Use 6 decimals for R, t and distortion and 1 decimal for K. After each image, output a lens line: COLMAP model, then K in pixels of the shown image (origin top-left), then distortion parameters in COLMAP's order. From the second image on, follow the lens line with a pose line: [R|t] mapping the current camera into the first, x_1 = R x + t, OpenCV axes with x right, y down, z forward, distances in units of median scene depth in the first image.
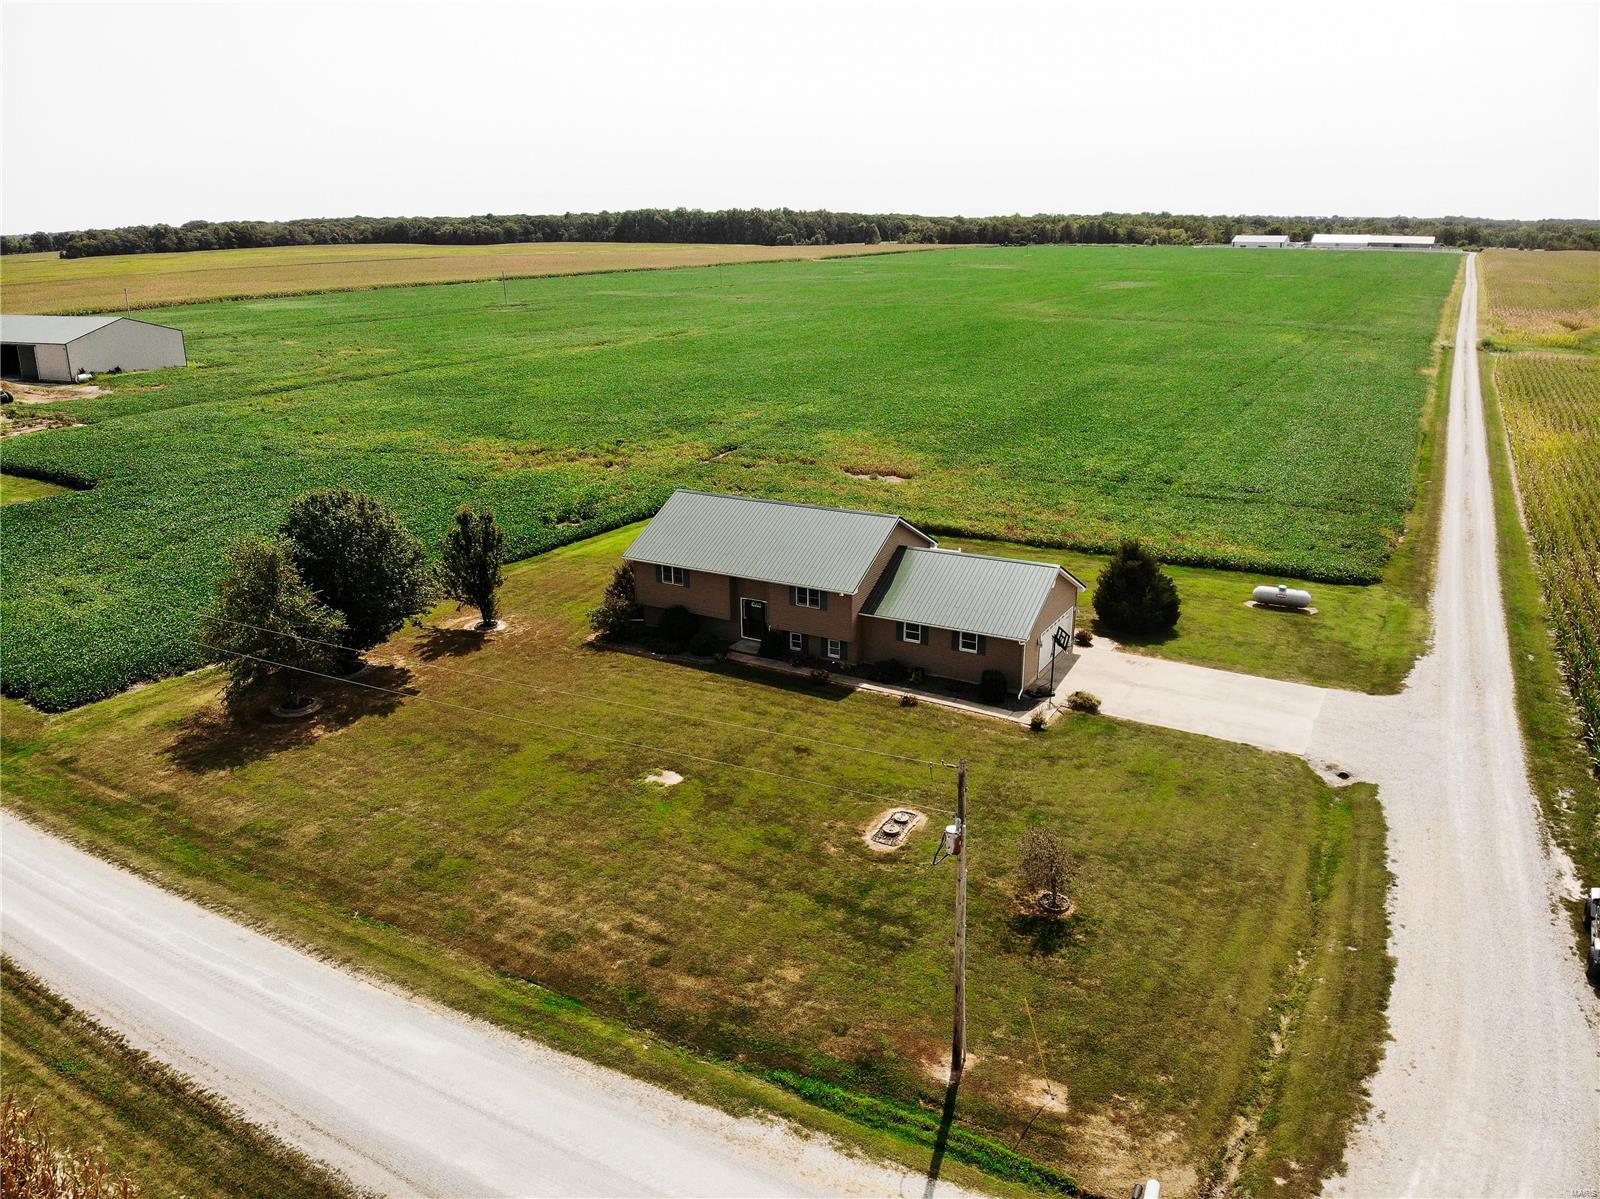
lens RADIAL K [[1183.9, 0, 790.6], [0, 1183.9, 592.0], [0, 0, 1]] dist [0.016272, -0.079400]
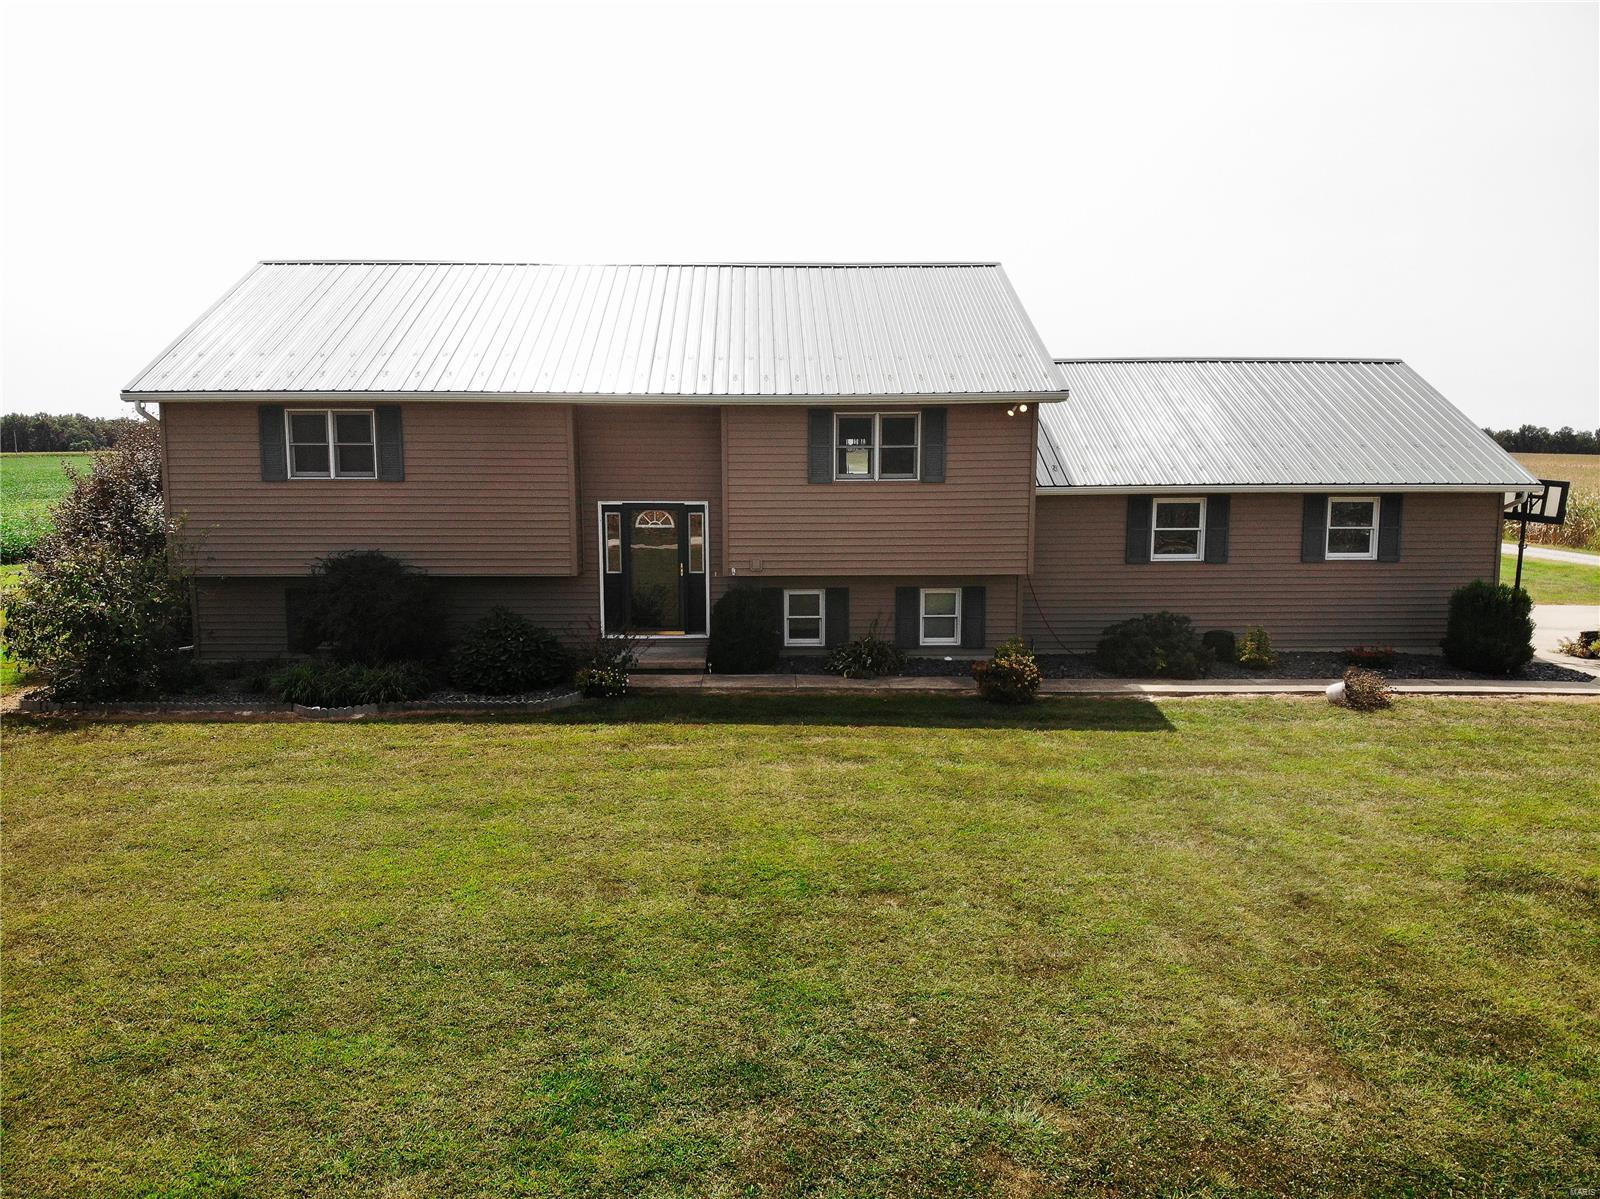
lens RADIAL K [[1183.9, 0, 797.8], [0, 1183.9, 600.0], [0, 0, 1]] dist [0.016272, -0.079400]
pose [[0.856827, -0.068331, 0.511056, -0.152042], [0.151681, 0.980724, -0.123177, 0.075095], [-0.492789, 0.183059, 0.850675, 0.715215]]
